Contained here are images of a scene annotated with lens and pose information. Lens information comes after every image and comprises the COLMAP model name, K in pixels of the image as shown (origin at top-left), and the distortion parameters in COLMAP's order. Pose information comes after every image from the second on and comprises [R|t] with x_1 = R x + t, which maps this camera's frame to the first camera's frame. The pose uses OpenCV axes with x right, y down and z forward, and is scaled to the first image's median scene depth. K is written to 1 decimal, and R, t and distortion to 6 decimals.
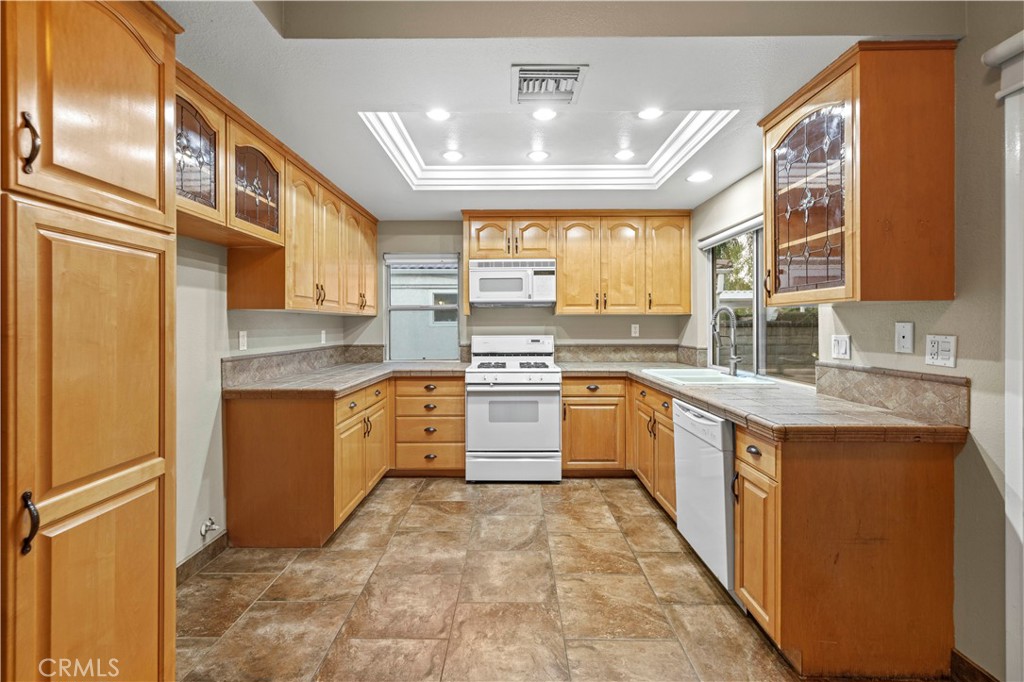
lens RADIAL K [[440.4, 0, 510.0], [0, 440.4, 324.0], [0, 0, 1]] dist [0.001787, 0.000279]
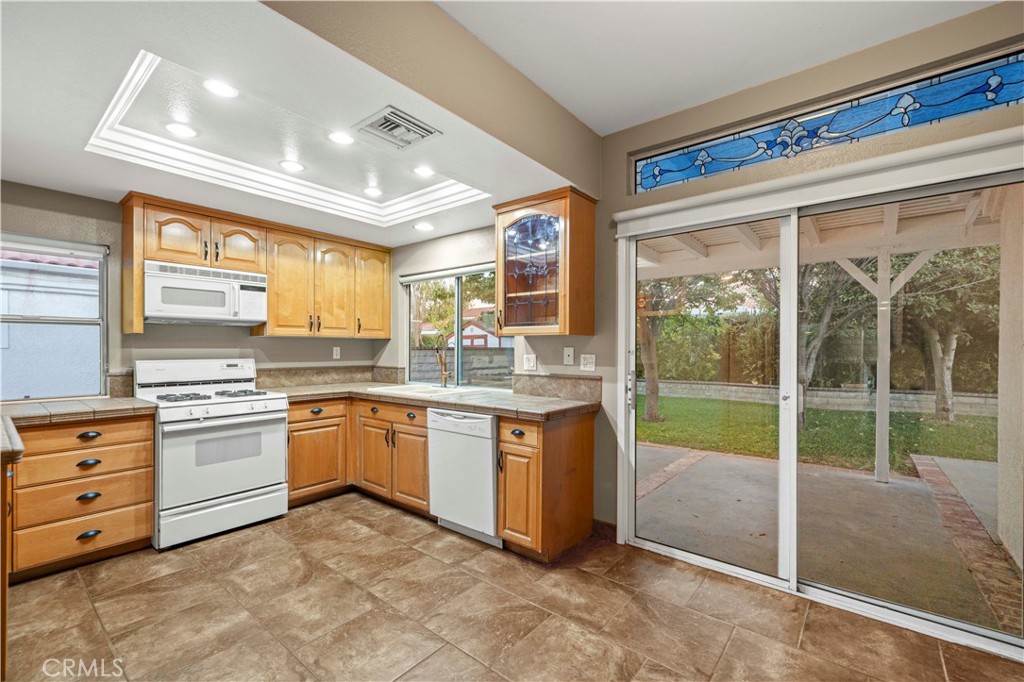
lens RADIAL K [[435.4, 0, 508.4], [0, 435.4, 347.8], [0, 0, 1]] dist [0.002224, 0.000149]
pose [[0.628579, 0.005026, 0.777730, -0.359754], [-0.007216, 0.999974, -0.000631, 0.000625], [-0.777713, -0.005216, 0.628598, 0.058369]]
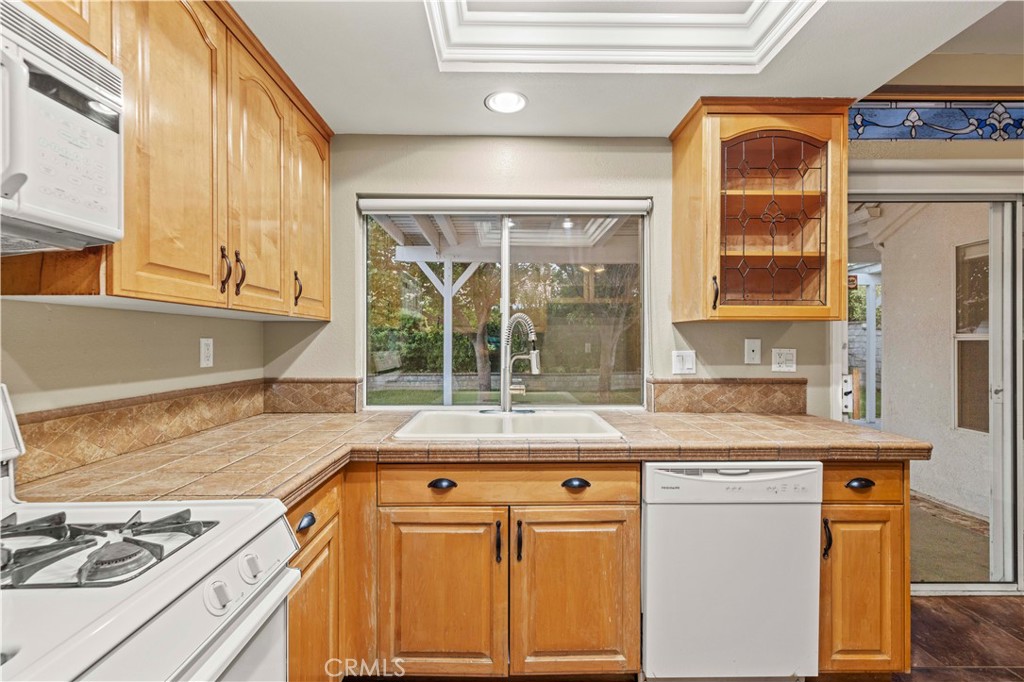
lens RADIAL K [[436.5, 0, 510.3], [0, 436.5, 339.3], [0, 0, 1]] dist [0.003057, 0.000002]
pose [[-0.015452, 0.003542, 0.999874, -0.182679], [-0.004590, 0.999983, -0.003613, 0.002975], [-0.999870, -0.004645, -0.015436, 1.003922]]
